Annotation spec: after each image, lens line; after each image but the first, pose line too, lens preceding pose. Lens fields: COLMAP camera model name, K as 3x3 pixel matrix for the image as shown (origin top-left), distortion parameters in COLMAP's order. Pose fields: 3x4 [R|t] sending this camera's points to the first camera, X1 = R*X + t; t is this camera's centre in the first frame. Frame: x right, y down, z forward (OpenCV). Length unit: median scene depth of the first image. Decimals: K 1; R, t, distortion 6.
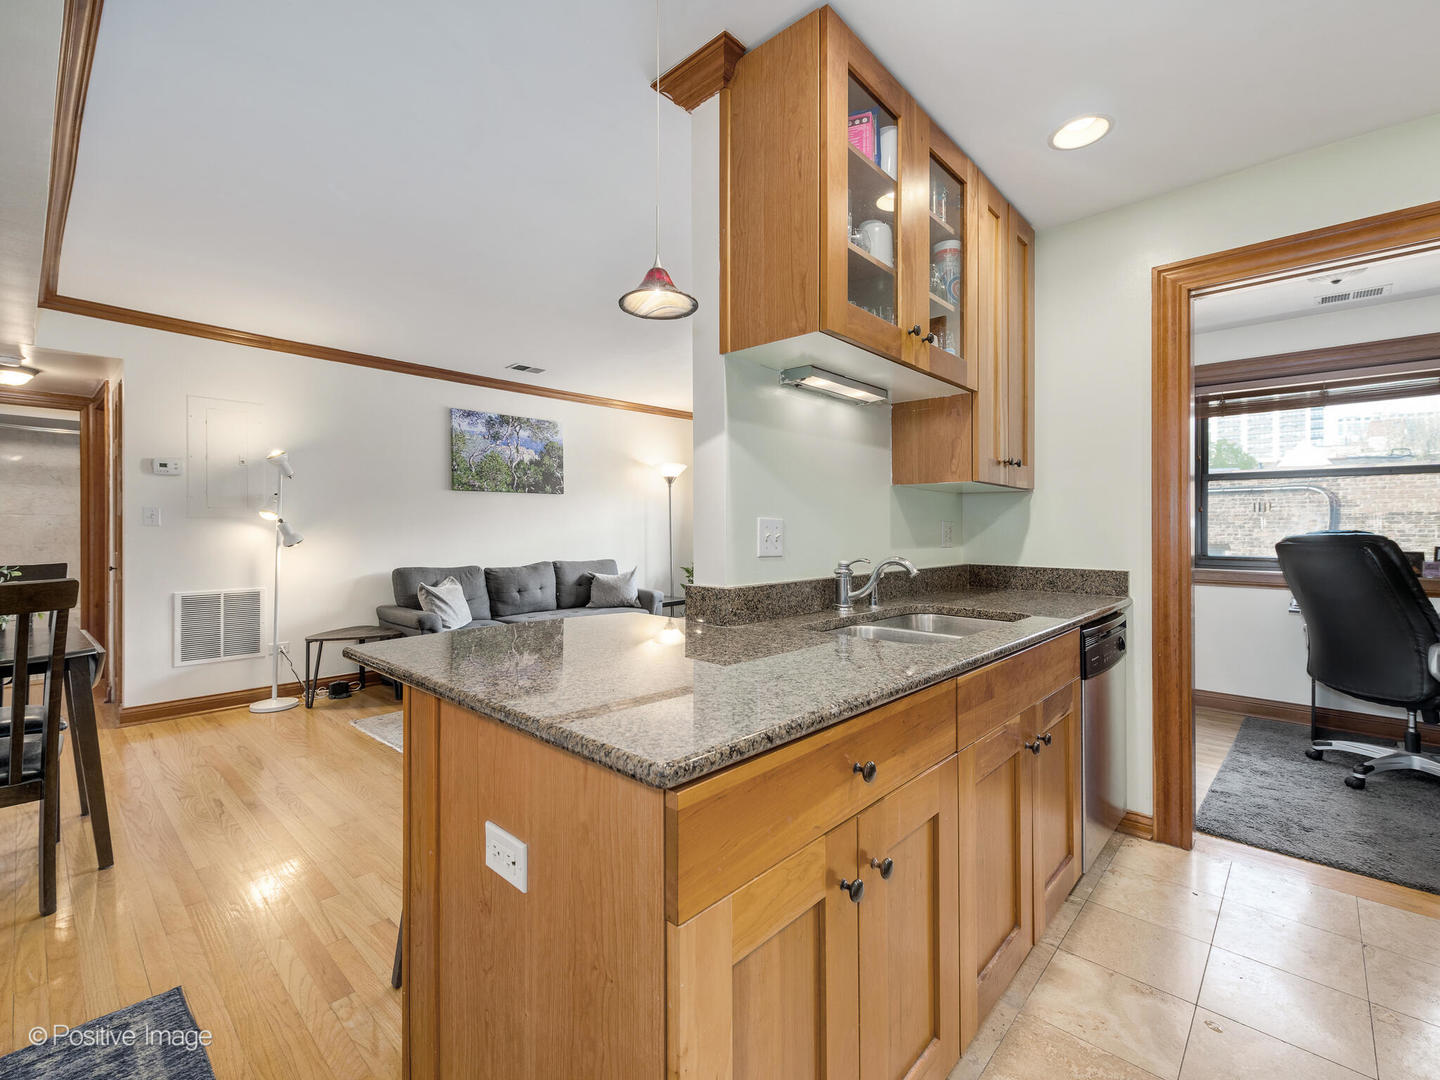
lens RADIAL K [[635.0, 0, 729.7], [0, 635.0, 529.5], [0, 0, 1]] dist [0.013859, -0.001233]
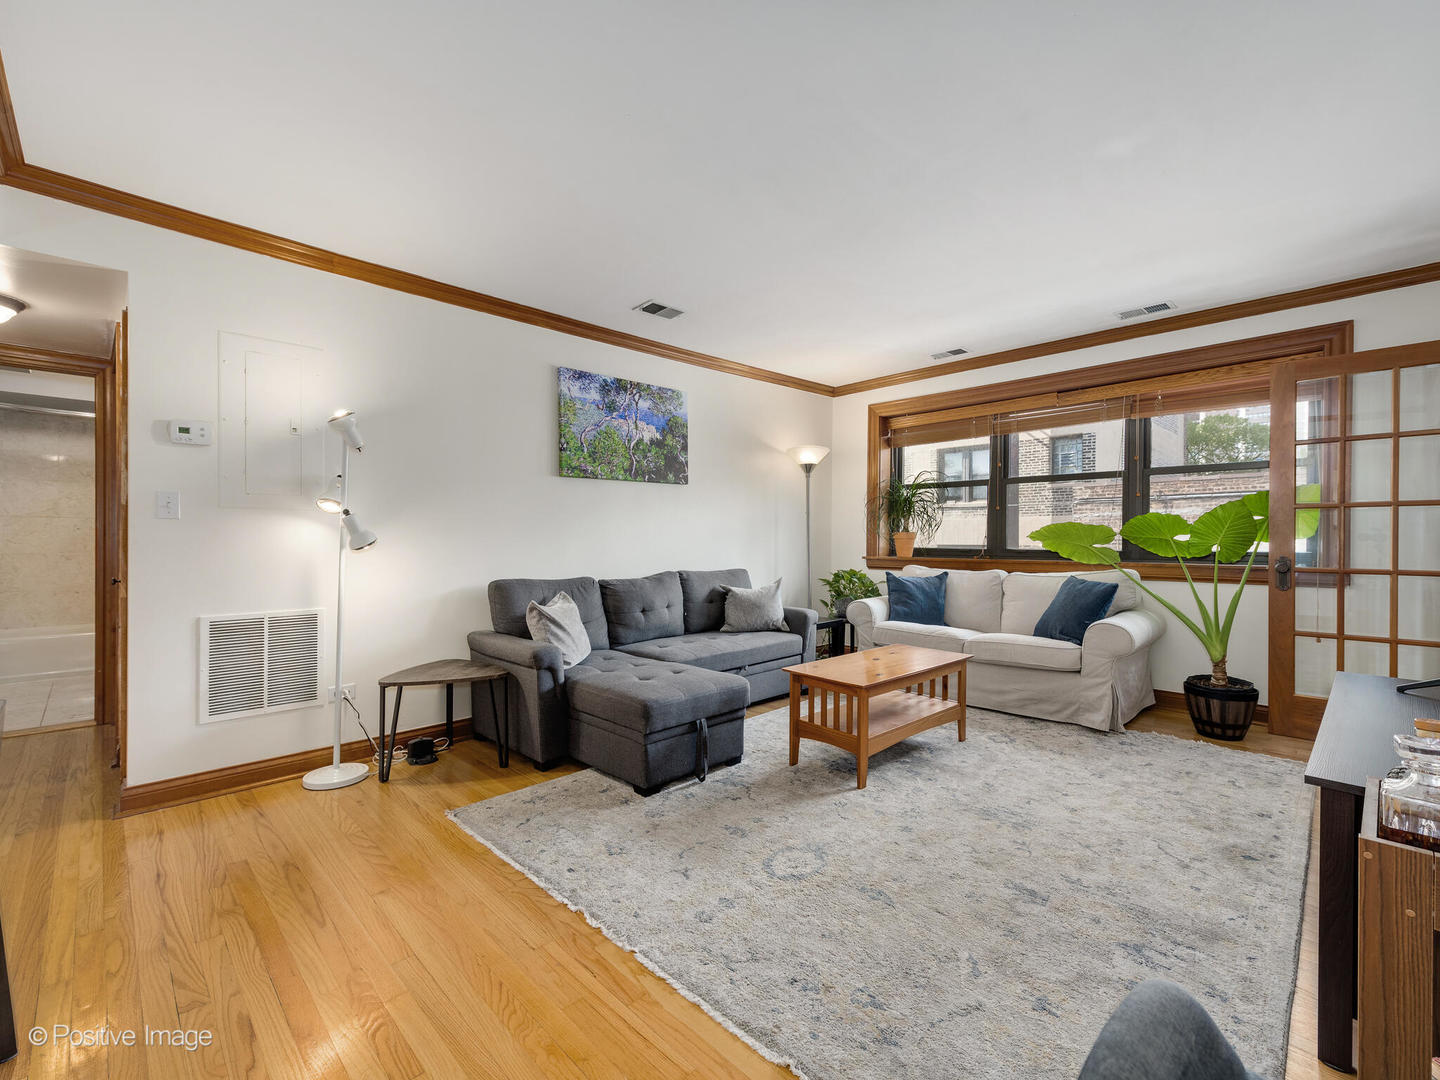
lens RADIAL K [[635.0, 0, 717.7], [0, 635.0, 533.4], [0, 0, 1]] dist [0.013859, -0.001233]
pose [[0.997696, -0.005372, -0.067629, -0.216206], [0.004613, 0.999925, -0.011364, 0.016276], [0.067685, 0.011025, 0.997646, 0.286887]]
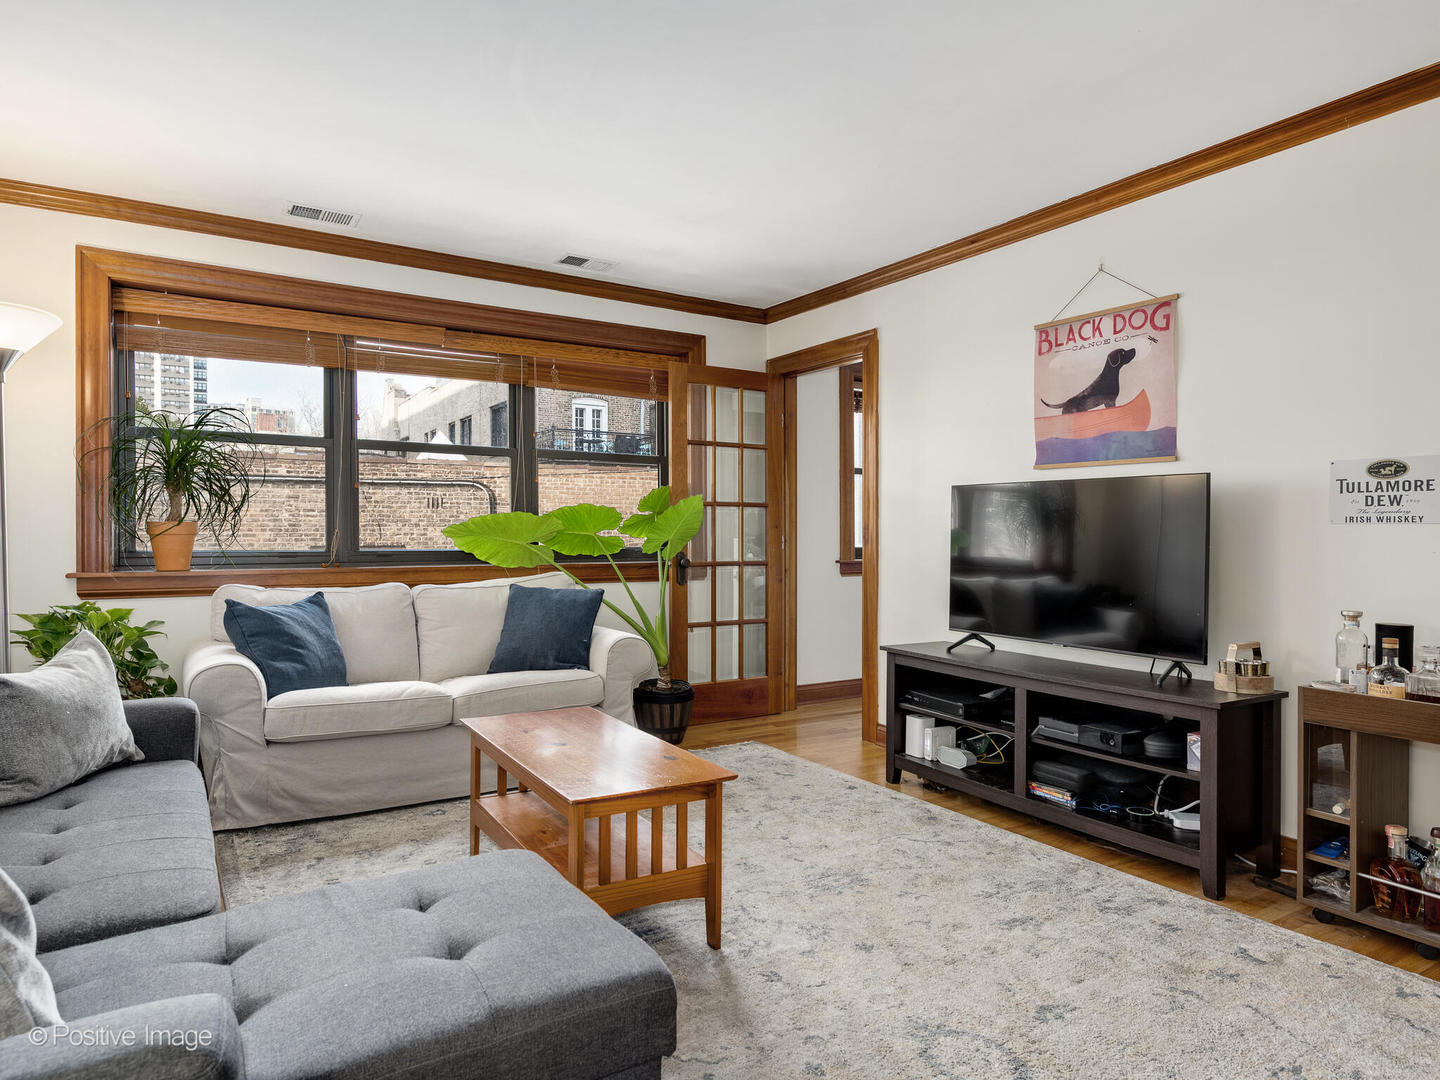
lens RADIAL K [[869.5, 0, 724.4], [0, 869.5, 537.7], [0, 0, 1]] dist [0.009571, 0.000401]
pose [[0.275000, -0.009342, 0.961399, -0.594503], [0.003335, 0.999956, 0.008763, 0.012051], [-0.961438, 0.000796, 0.275019, 0.749707]]
